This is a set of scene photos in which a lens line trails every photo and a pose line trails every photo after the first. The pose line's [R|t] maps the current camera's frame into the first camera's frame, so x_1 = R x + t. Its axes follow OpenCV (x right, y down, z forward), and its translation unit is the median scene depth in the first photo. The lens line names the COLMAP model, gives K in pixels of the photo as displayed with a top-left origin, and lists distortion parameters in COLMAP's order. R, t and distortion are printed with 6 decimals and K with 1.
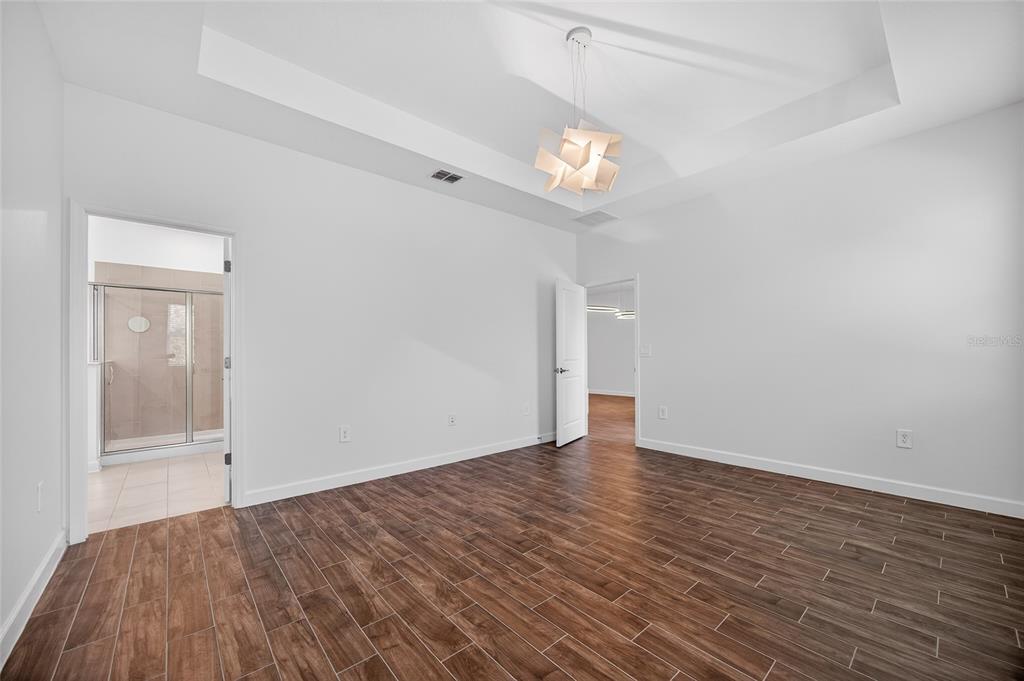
lens RADIAL K [[401.1, 0, 512.2], [0, 401.1, 349.0], [0, 0, 1]] dist [0.003271, 0.000705]
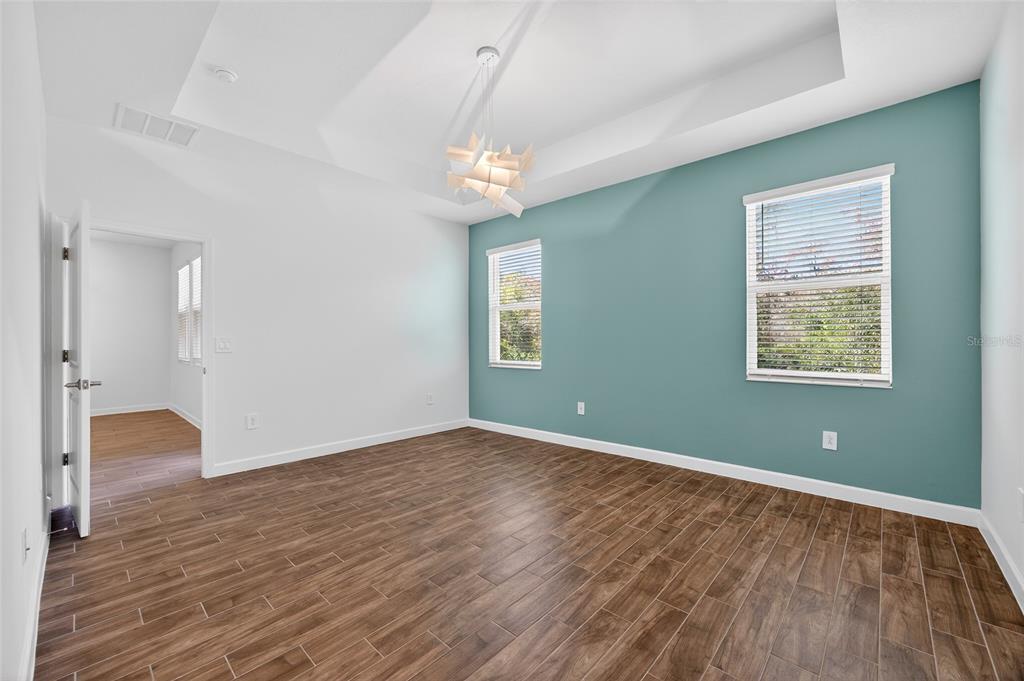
lens RADIAL K [[401.1, 0, 511.9], [0, 401.1, 343.7], [0, 0, 1]] dist [0.003271, 0.000705]
pose [[-0.118212, 0.011219, 0.992925, -0.808205], [-0.018212, 0.999743, -0.013465, 0.001886], [-0.992821, -0.019675, -0.117978, 0.936676]]
